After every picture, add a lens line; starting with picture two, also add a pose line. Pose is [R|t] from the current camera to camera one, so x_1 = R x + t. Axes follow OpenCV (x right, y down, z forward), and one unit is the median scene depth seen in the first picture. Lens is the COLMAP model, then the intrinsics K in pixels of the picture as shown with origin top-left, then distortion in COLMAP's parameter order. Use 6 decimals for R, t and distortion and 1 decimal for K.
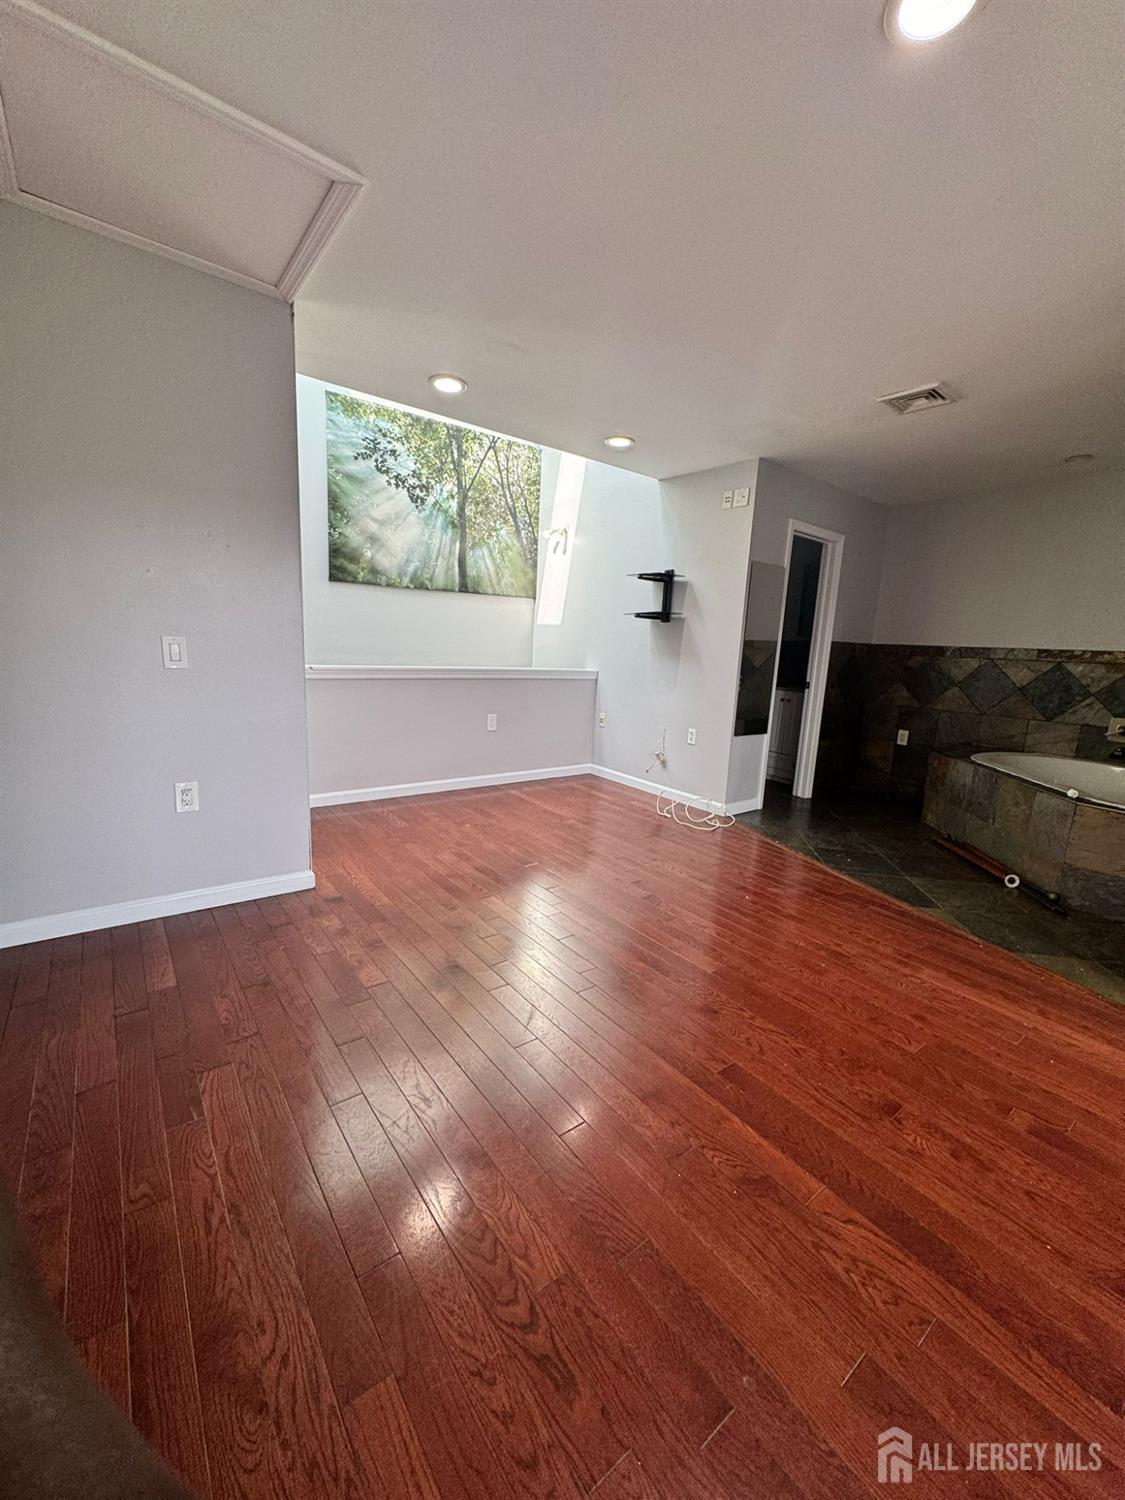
lens RADIAL K [[596.7, 0, 564.3], [0, 596.7, 749.1], [0, 0, 1]] dist [-0.000327, 0.000007]
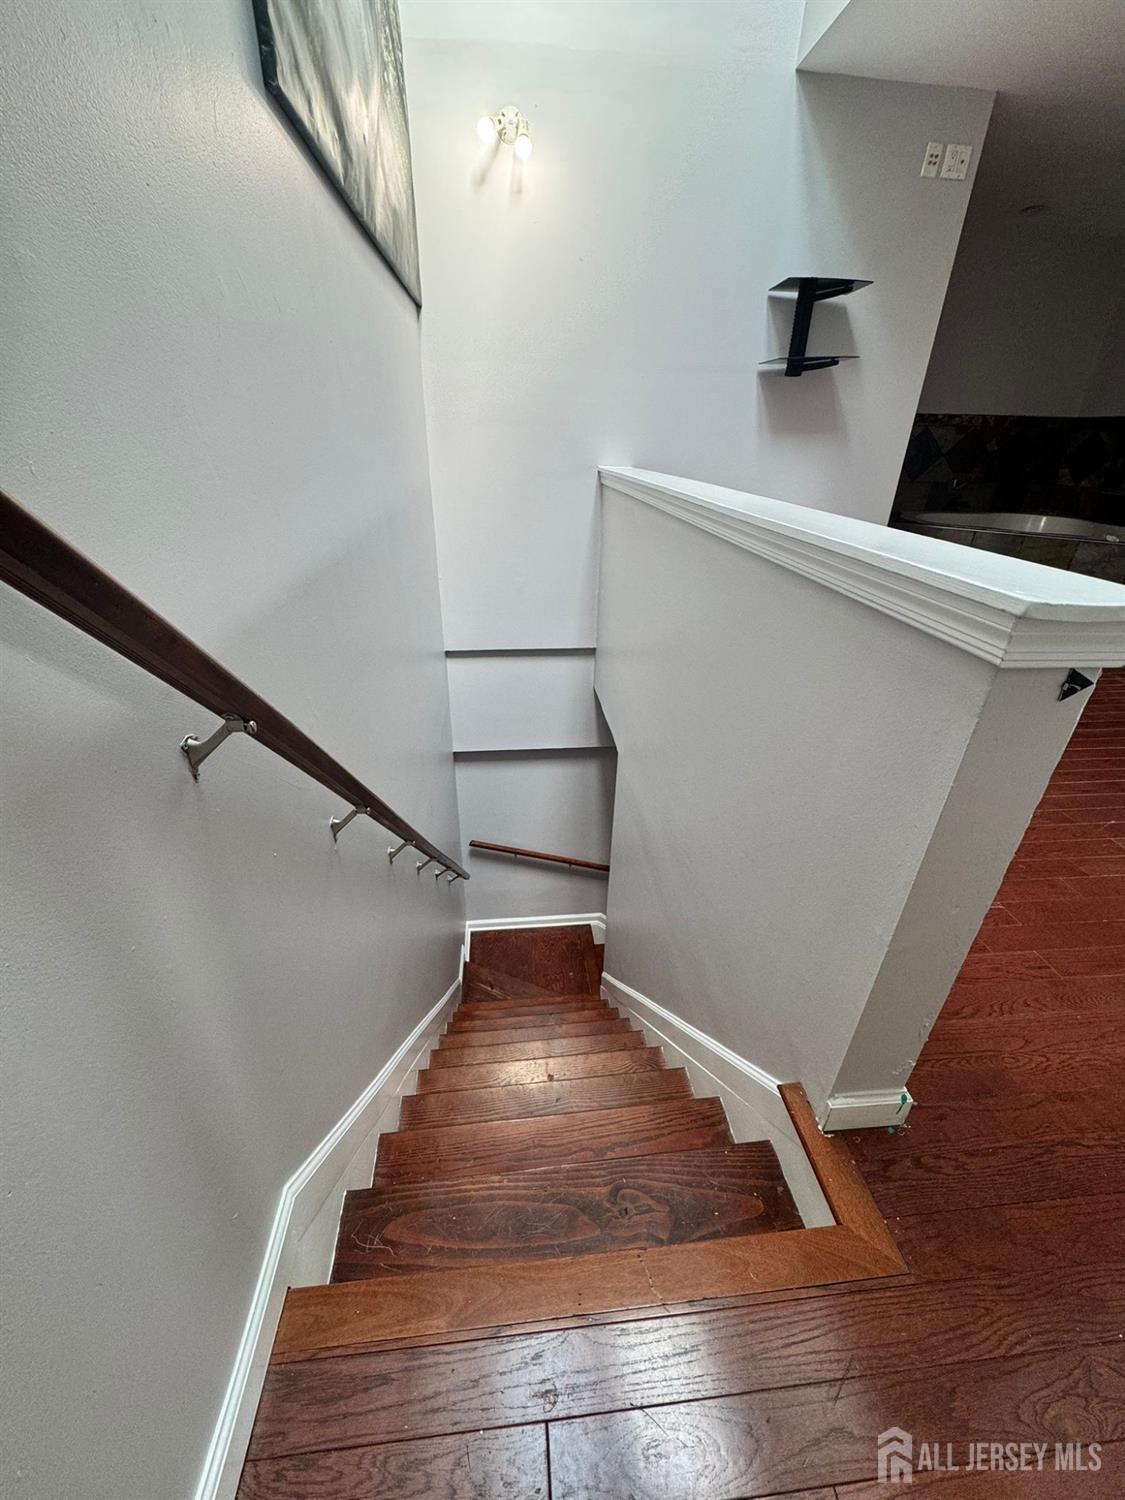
lens RADIAL K [[596.7, 0, 564.3], [0, 596.7, 749.1], [0, 0, 1]] dist [-0.000327, 0.000007]
pose [[0.527909, -0.429729, 0.732560, -0.681042], [0.154141, 0.896699, 0.414935, -0.177095], [-0.835196, -0.106131, 0.539615, 0.920745]]
